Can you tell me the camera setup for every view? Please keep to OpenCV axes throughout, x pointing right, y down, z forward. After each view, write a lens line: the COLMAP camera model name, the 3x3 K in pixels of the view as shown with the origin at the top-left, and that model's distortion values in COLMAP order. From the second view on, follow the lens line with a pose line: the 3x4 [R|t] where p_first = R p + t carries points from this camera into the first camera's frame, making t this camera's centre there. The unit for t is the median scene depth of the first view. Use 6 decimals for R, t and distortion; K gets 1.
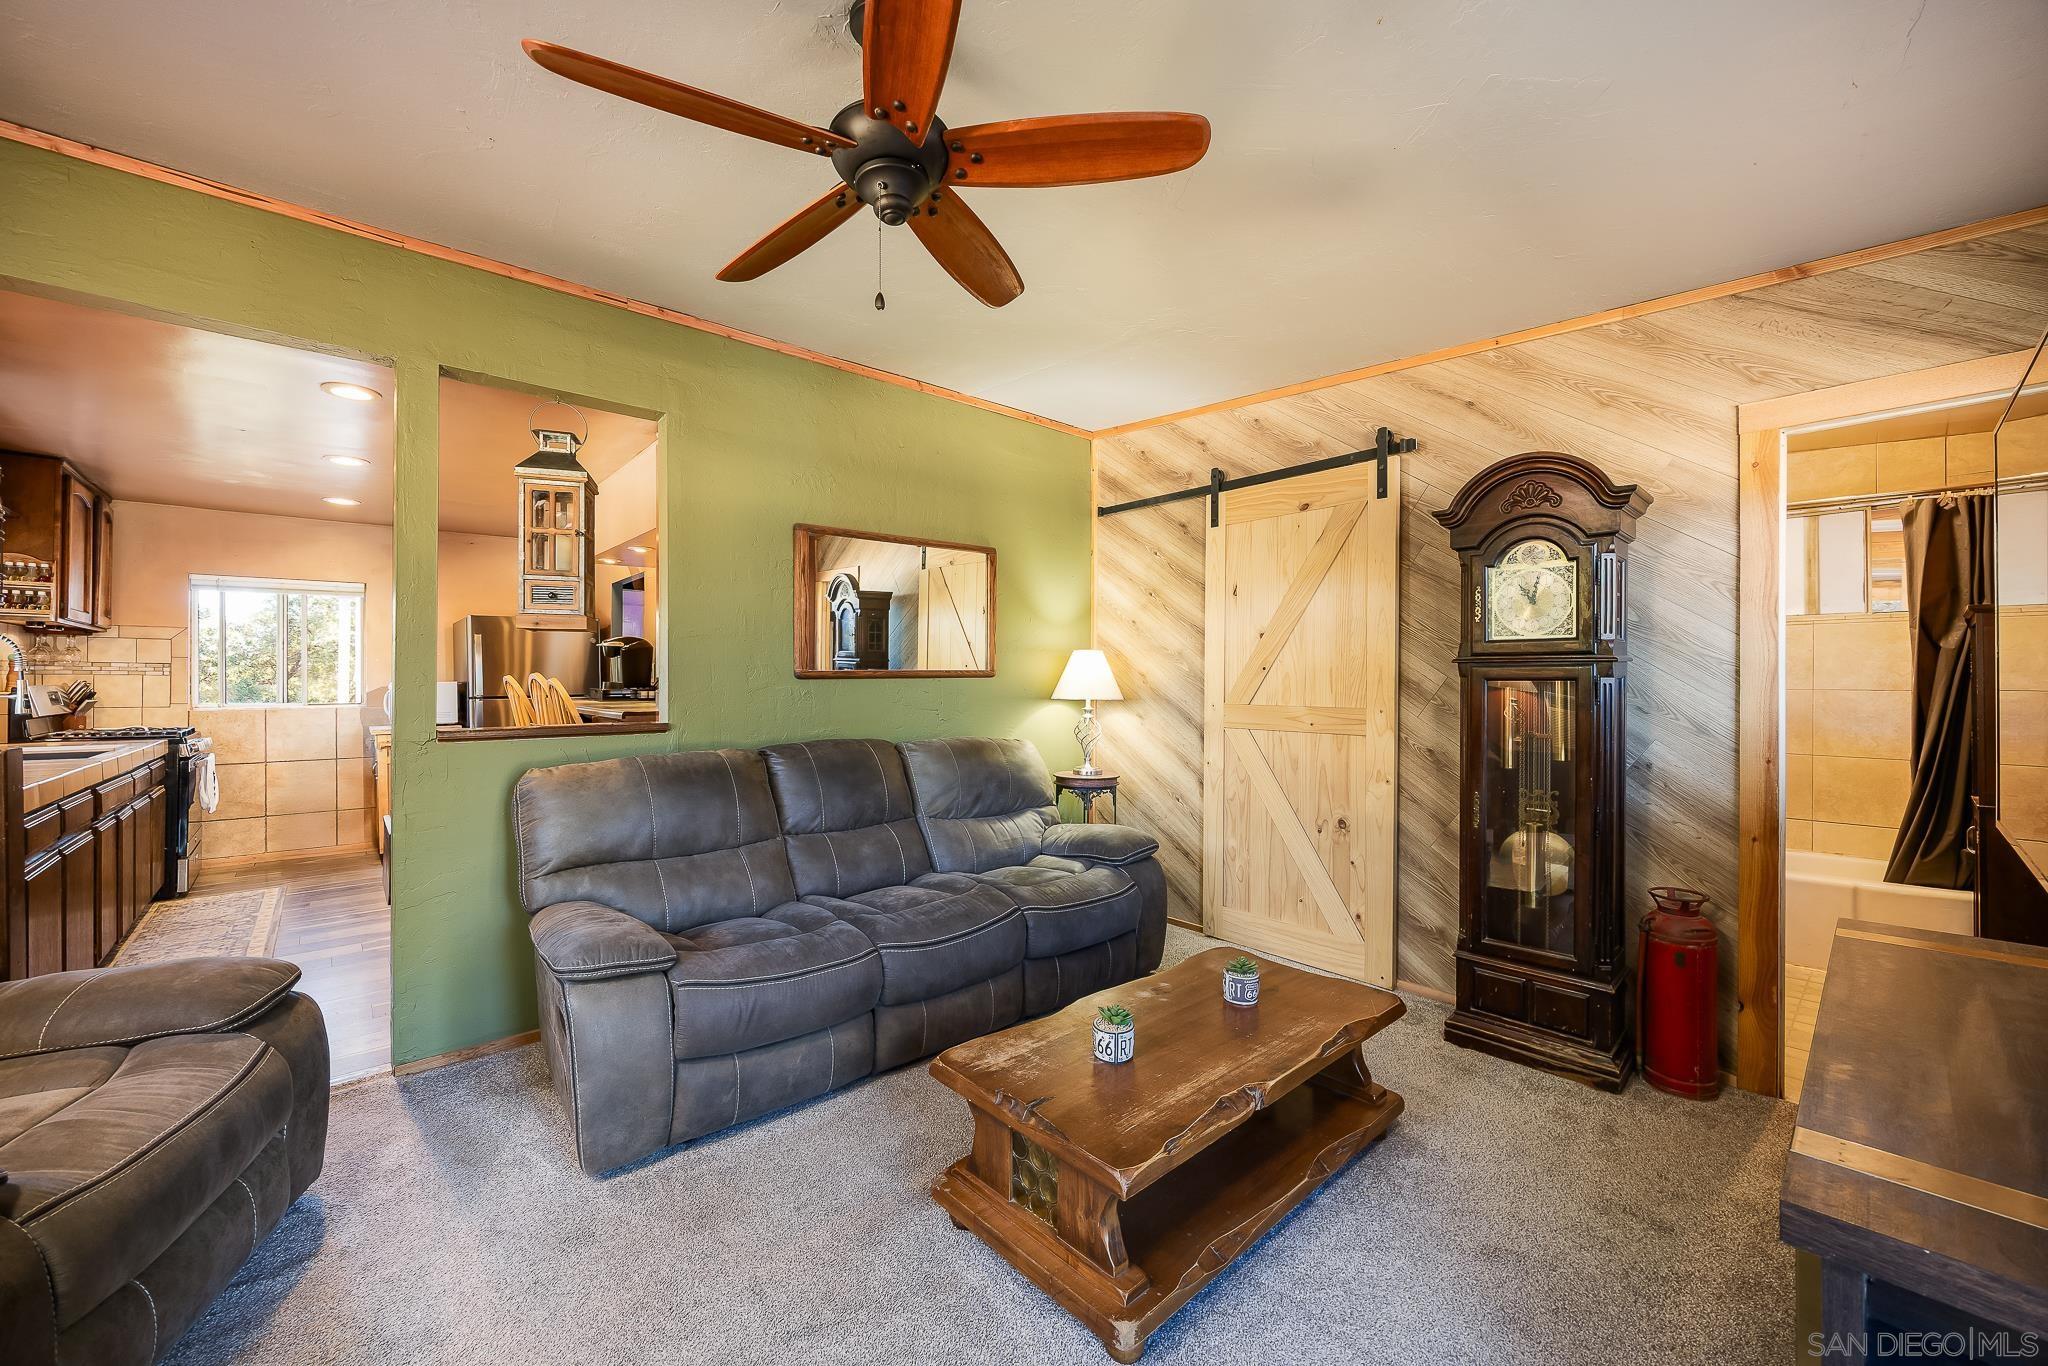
lens RADIAL K [[792.6, 0, 1009.0], [0, 792.6, 680.6], [0, 0, 1]] dist [-0.000782, -0.000180]
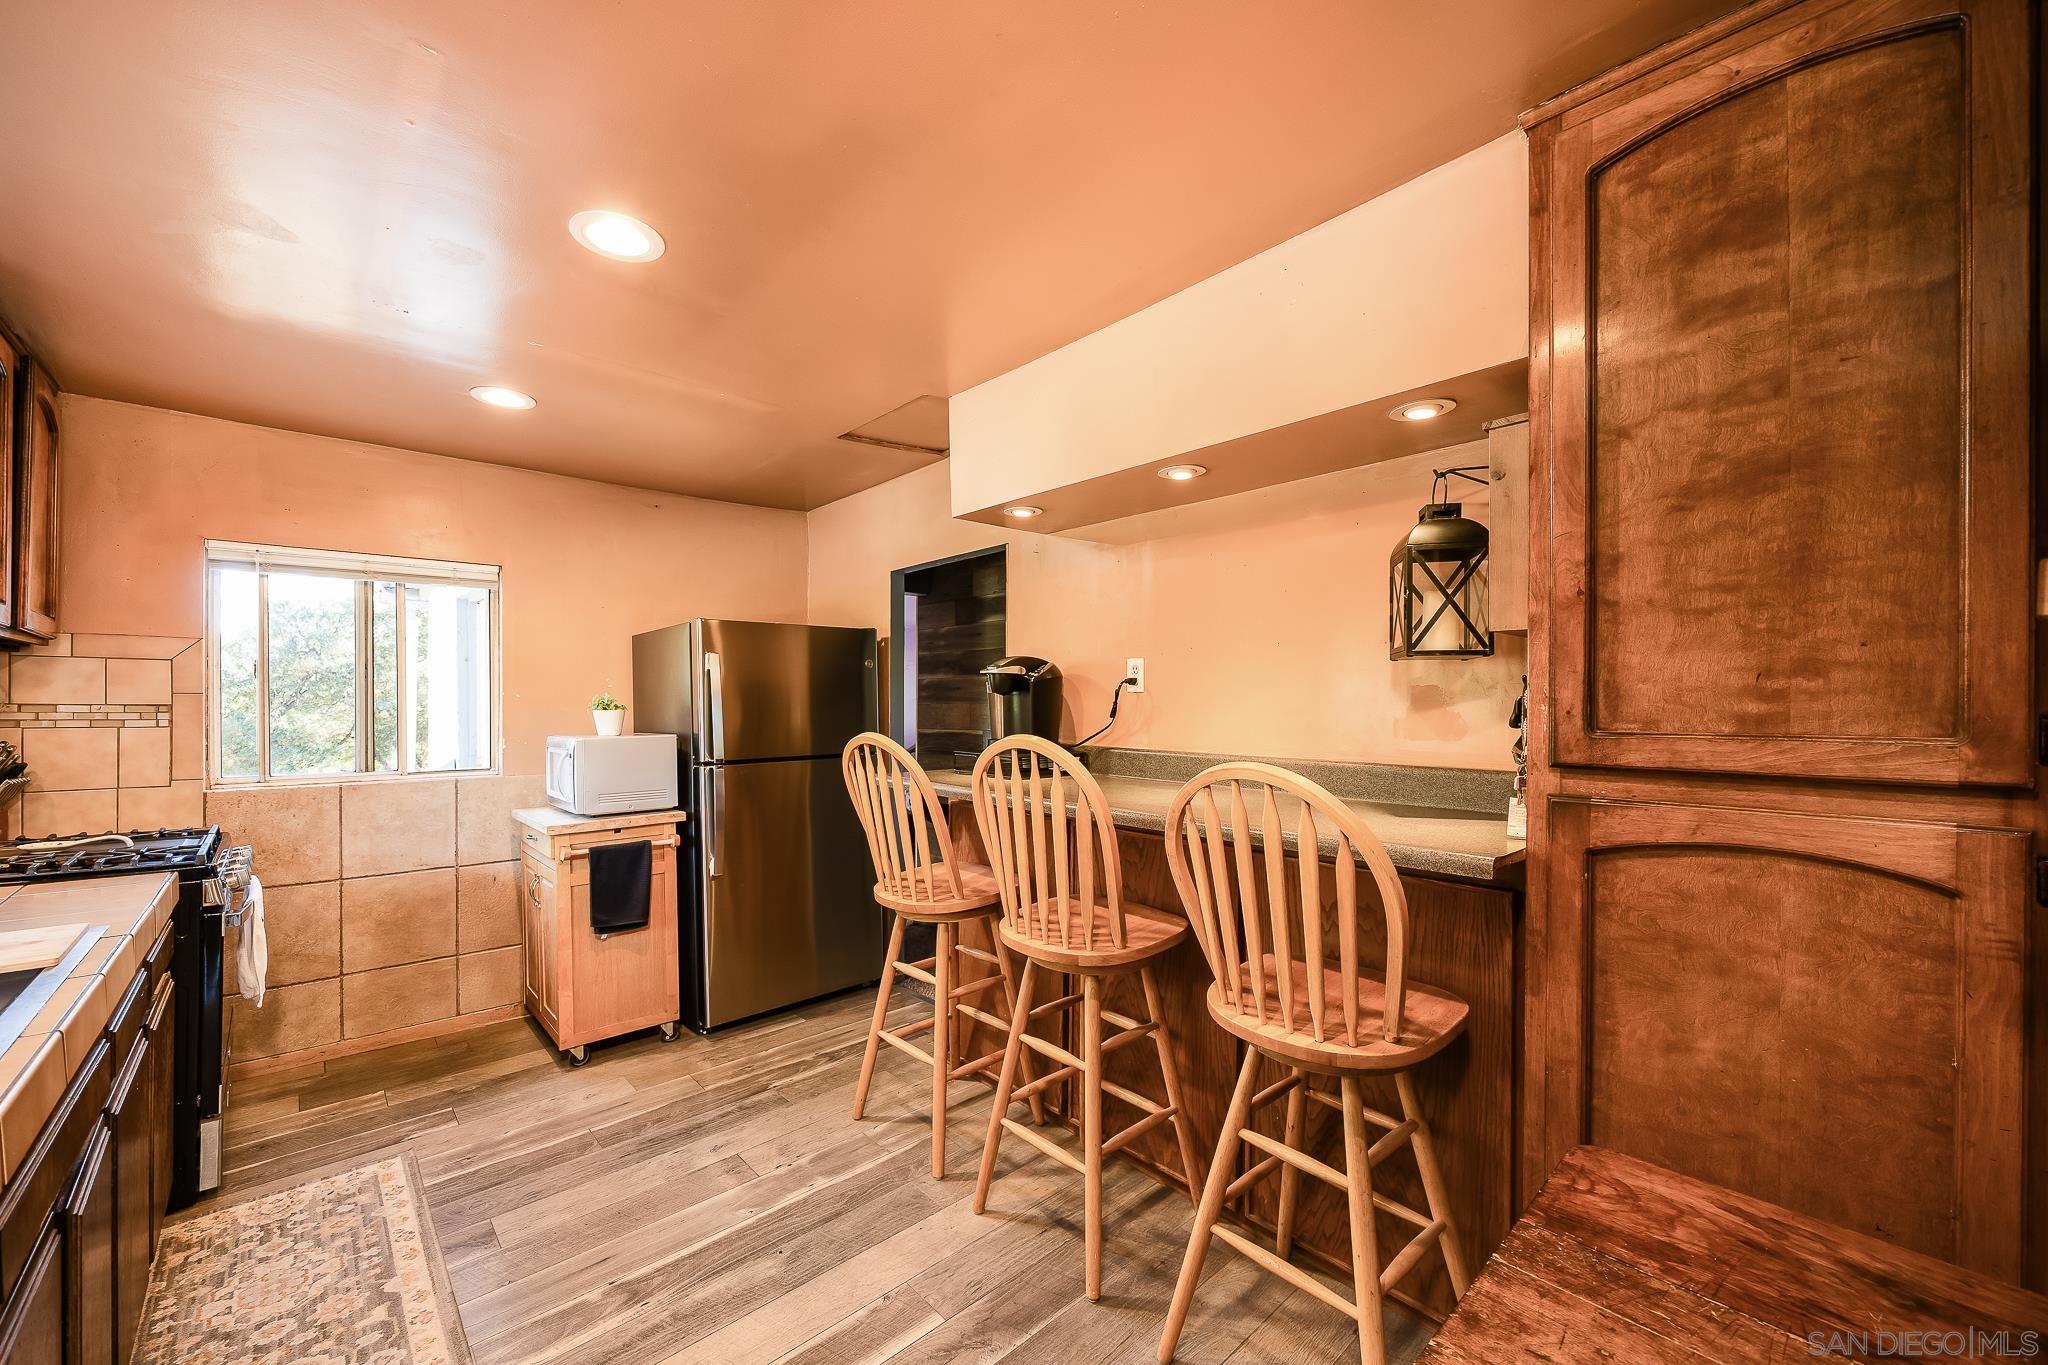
lens RADIAL K [[792.6, 0, 1007.3], [0, 792.6, 706.8], [0, 0, 1]] dist [-0.000782, -0.000180]
pose [[0.999780, -0.000252, 0.020970, -0.574478], [0.000210, 0.999998, 0.002010, -0.024438], [-0.020971, -0.002005, 0.999778, 0.514840]]
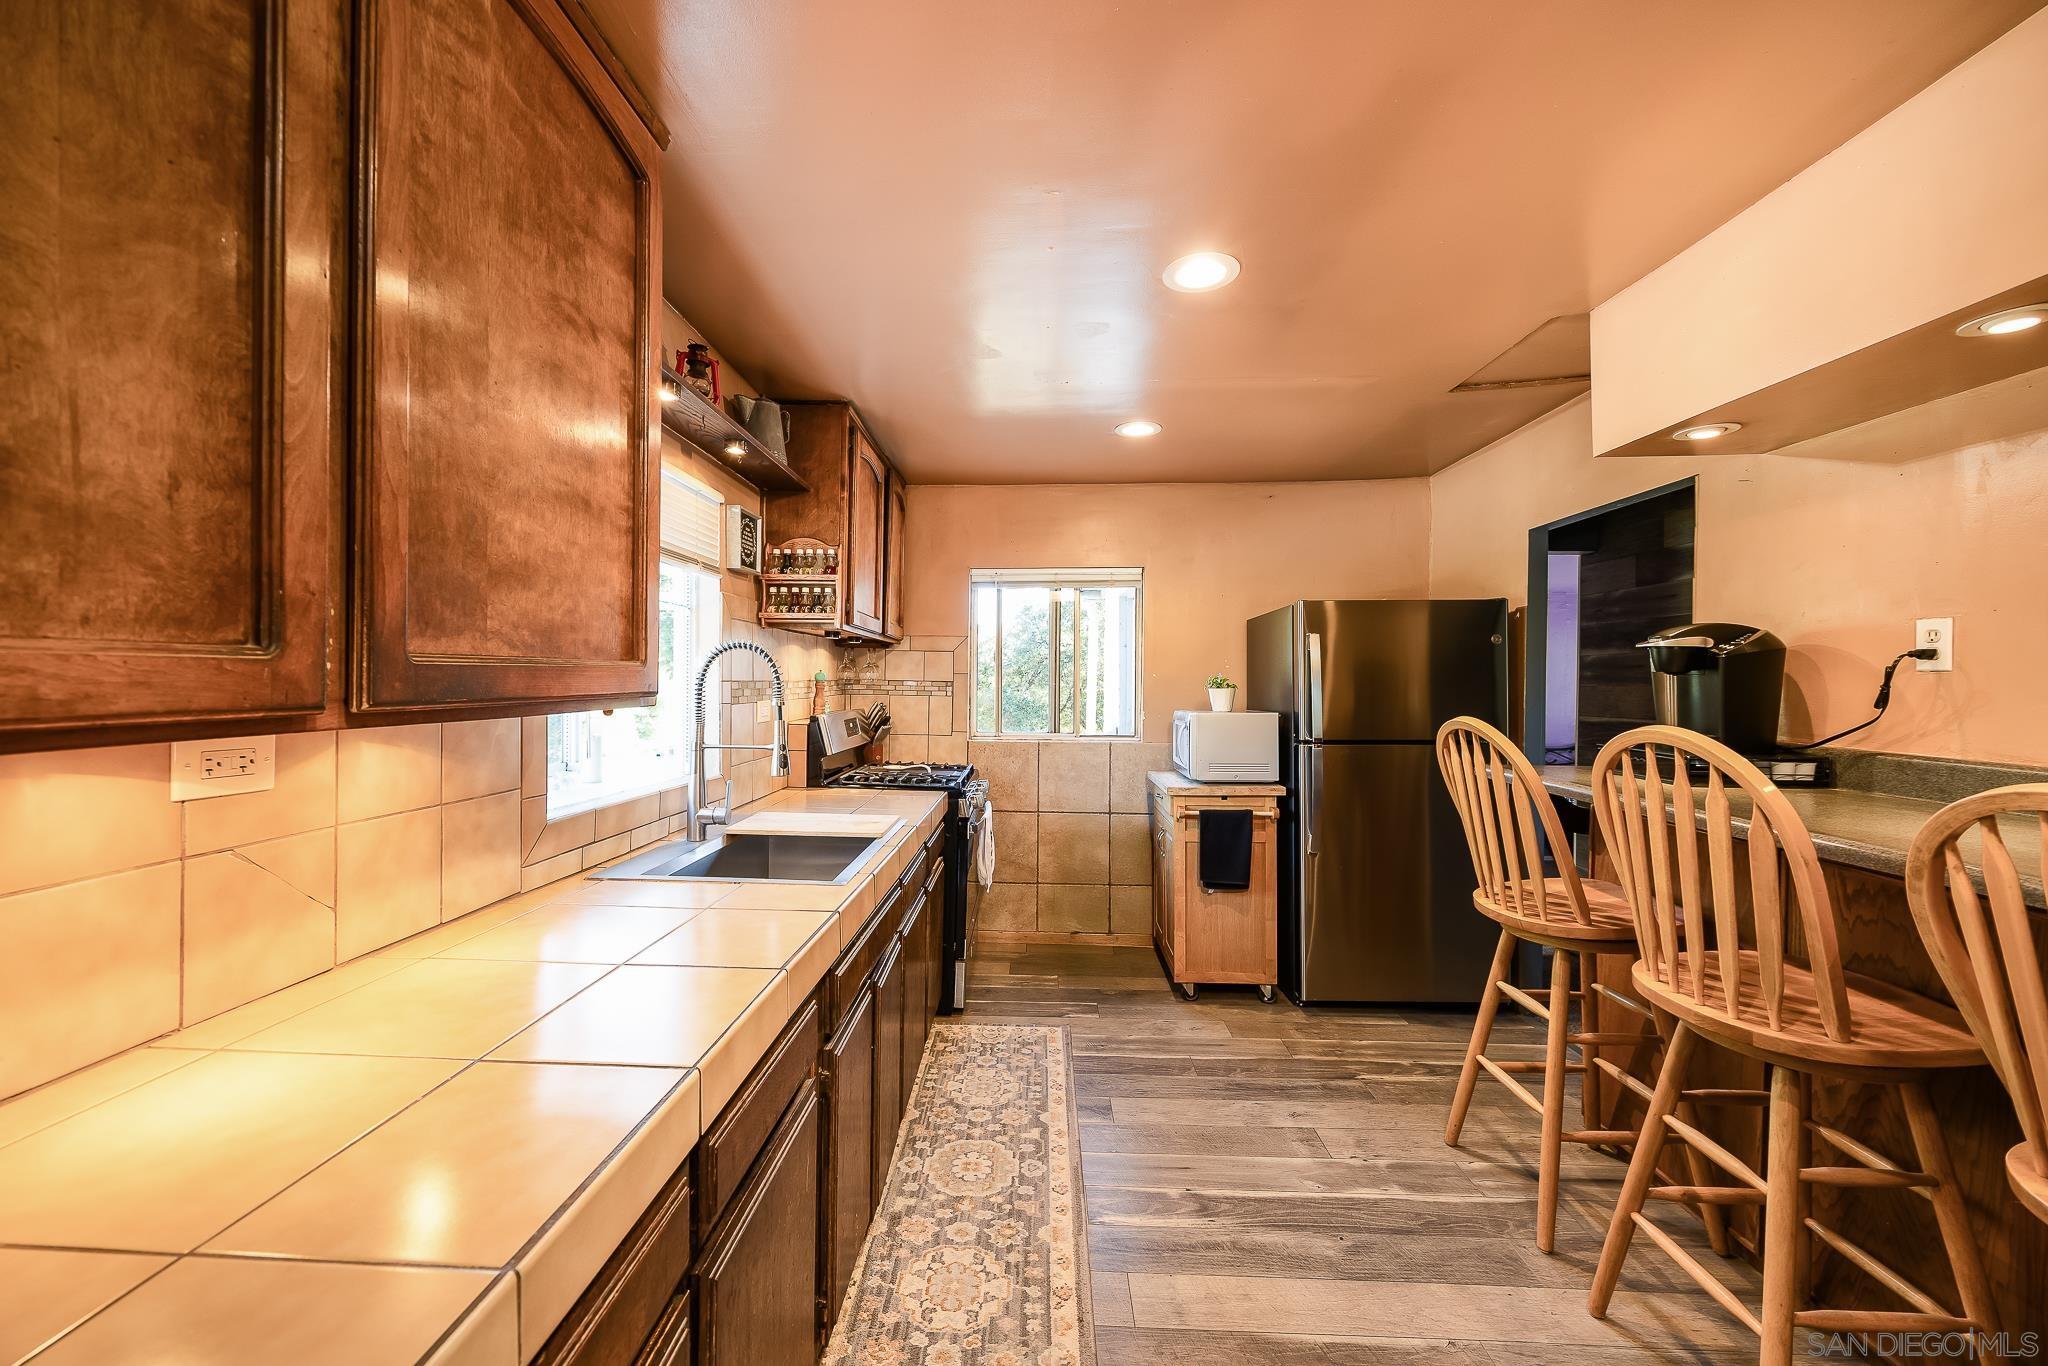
lens RADIAL K [[792.6, 0, 1003.1], [0, 792.6, 682.6], [0, 0, 1]] dist [-0.000782, -0.000180]
pose [[0.726461, 0.006523, -0.687176, -0.532615], [-0.009428, 0.999955, -0.000475, -0.023739], [0.687143, 0.006824, 0.726490, 0.511716]]
